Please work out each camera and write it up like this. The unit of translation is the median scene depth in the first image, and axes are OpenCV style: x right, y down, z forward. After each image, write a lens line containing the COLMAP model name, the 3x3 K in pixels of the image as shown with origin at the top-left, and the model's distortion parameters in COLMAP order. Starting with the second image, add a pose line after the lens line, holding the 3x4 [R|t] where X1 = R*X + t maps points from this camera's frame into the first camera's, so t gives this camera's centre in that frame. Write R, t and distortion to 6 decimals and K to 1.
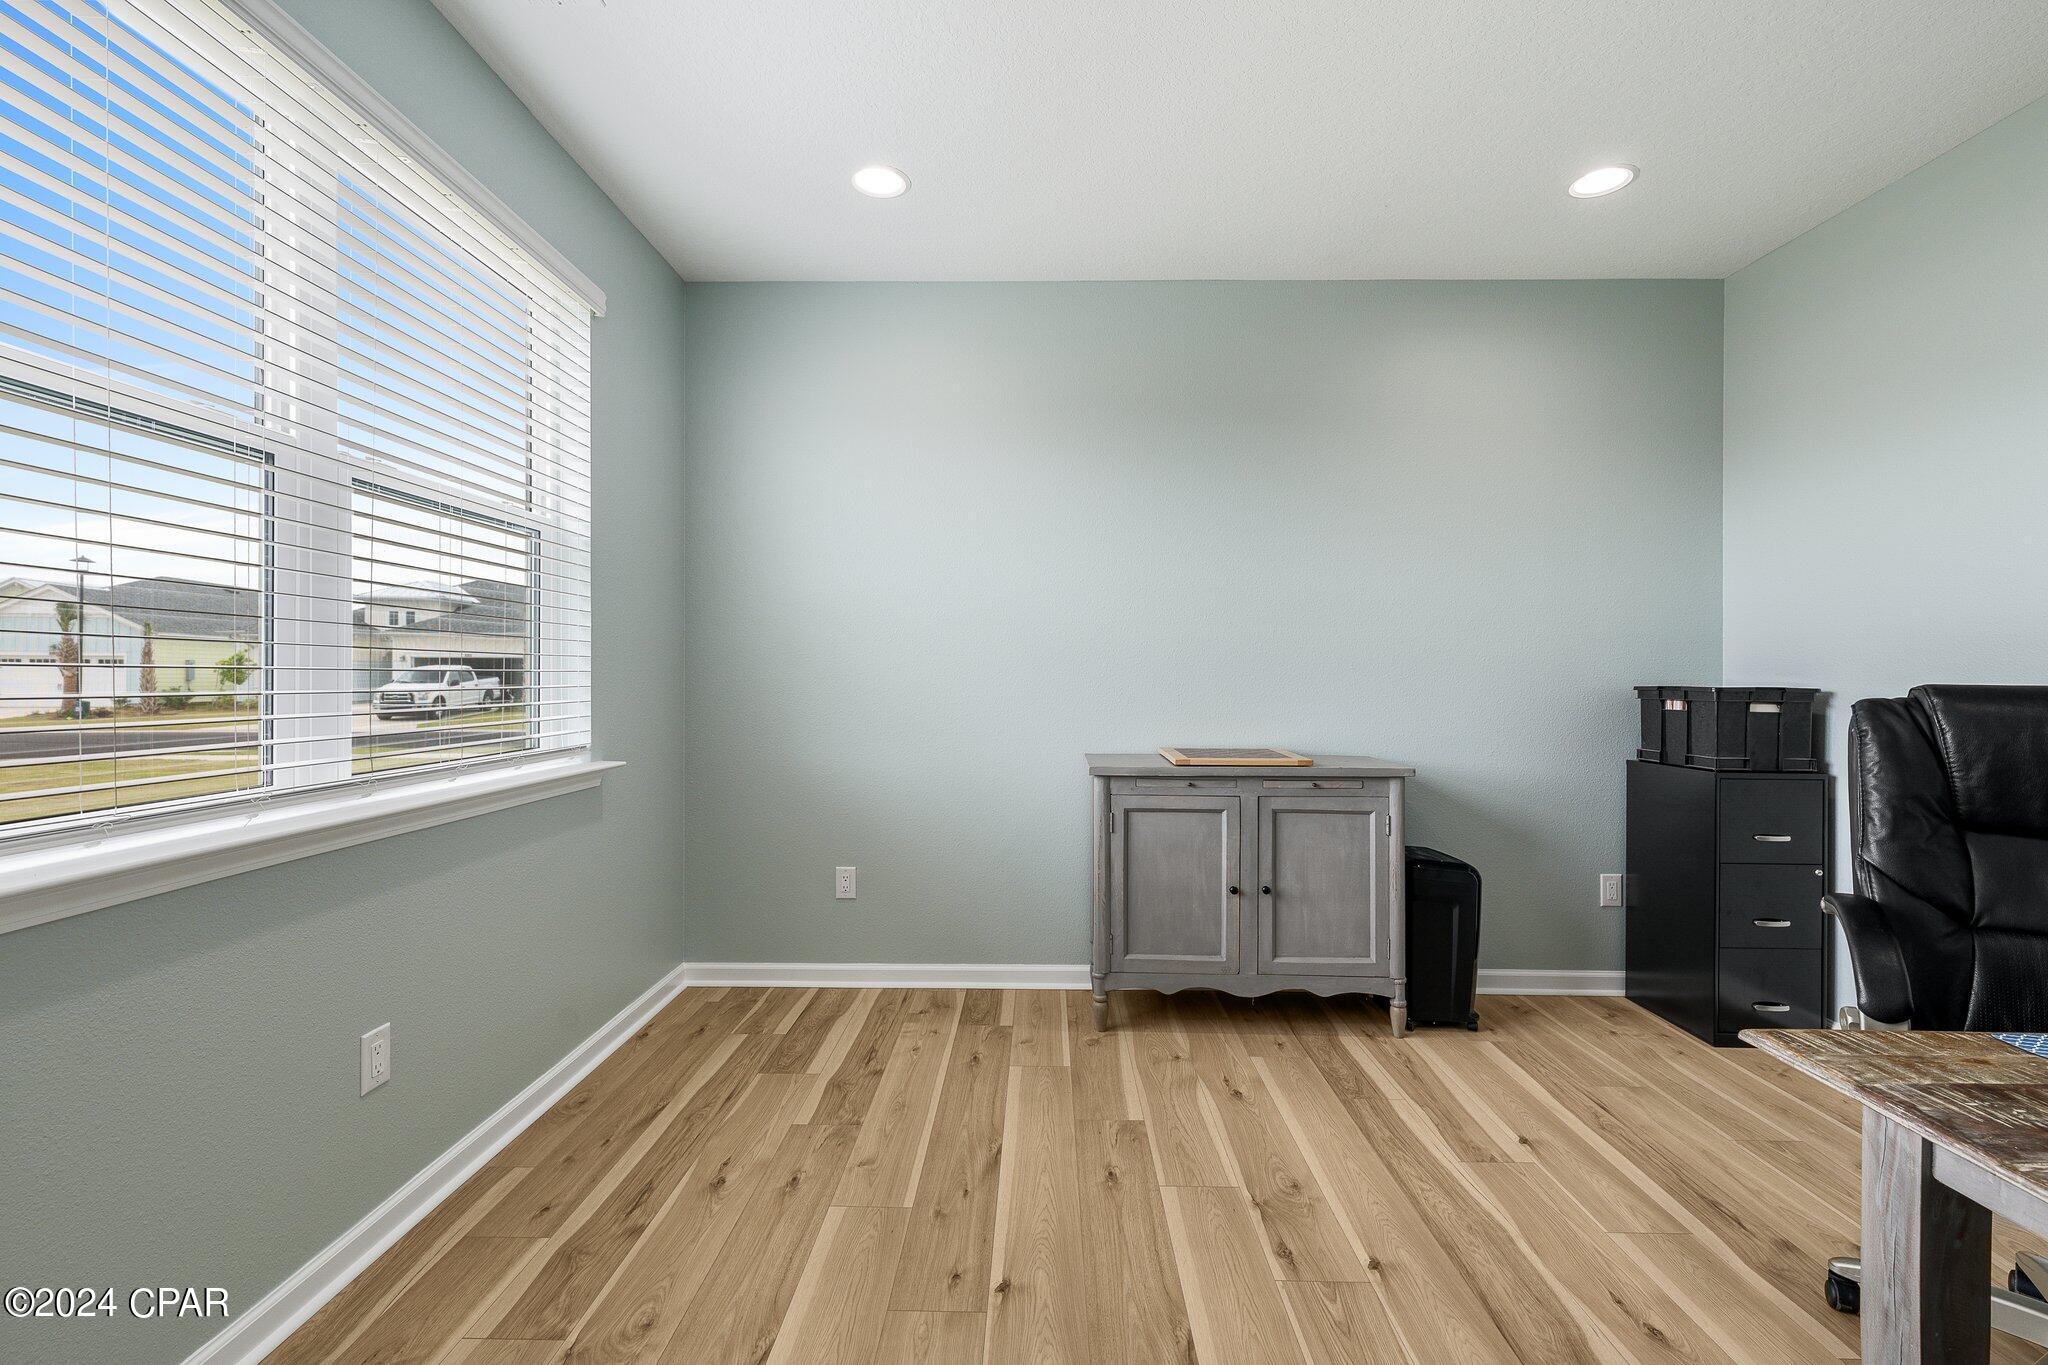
lens RADIAL K [[931.0, 0, 1023.9], [0, 931.0, 676.8], [0, 0, 1]] dist [0.007266, 0.000517]
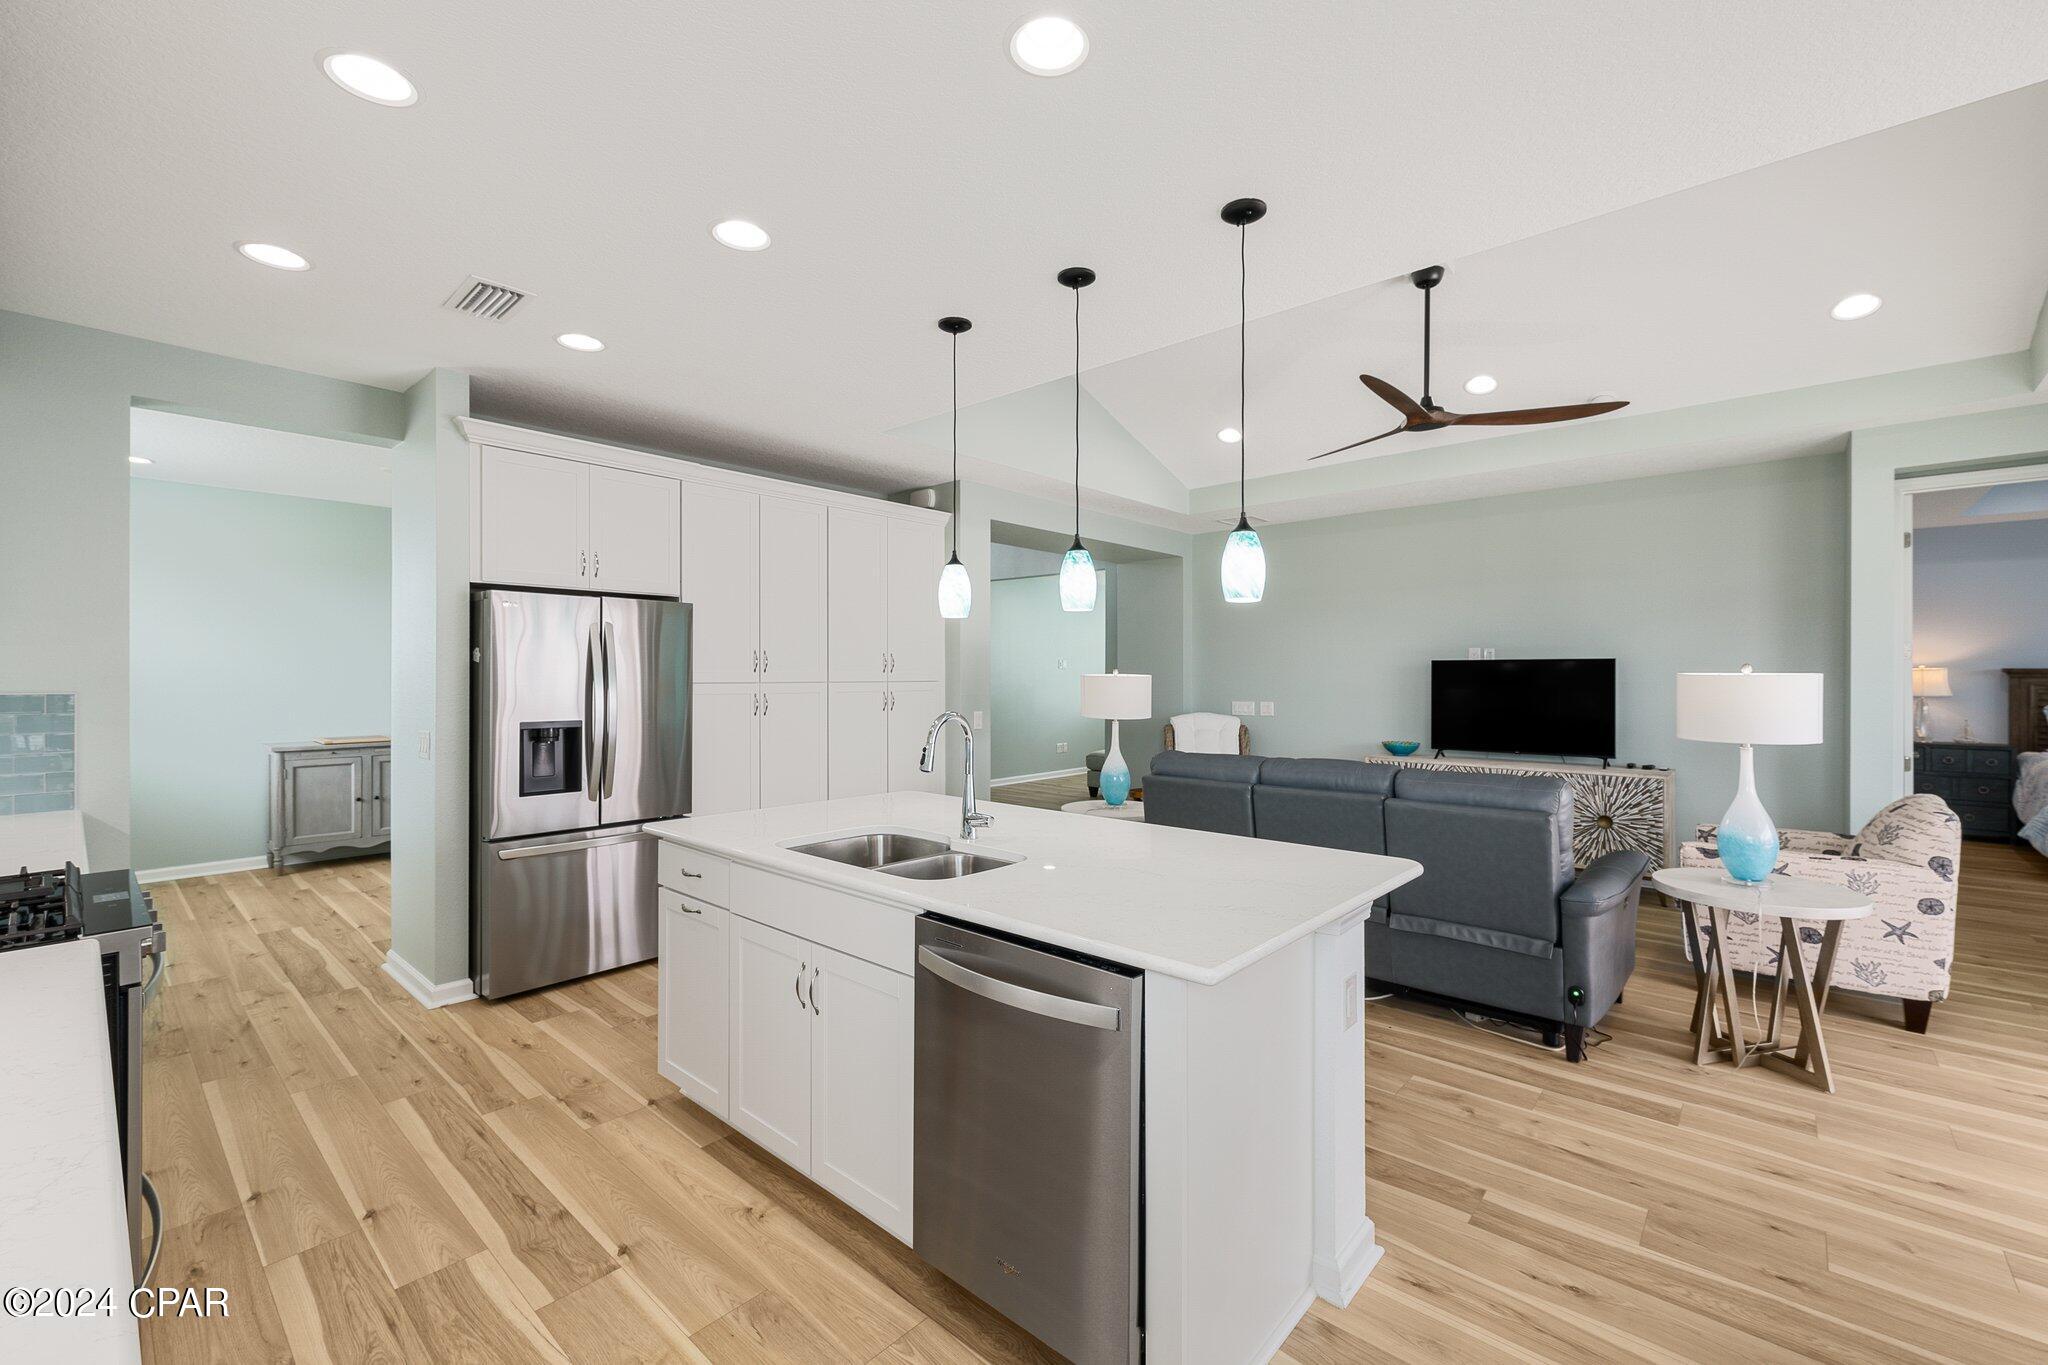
lens RADIAL K [[871.2, 0, 1024.2], [0, 871.2, 675.0], [0, 0, 1]] dist [0.000749, -0.000430]
pose [[0.647436, -0.005432, 0.762101, -0.314151], [0.008409, 0.999965, -0.000017, -0.048326], [-0.762074, 0.006420, 0.647459, -1.488479]]
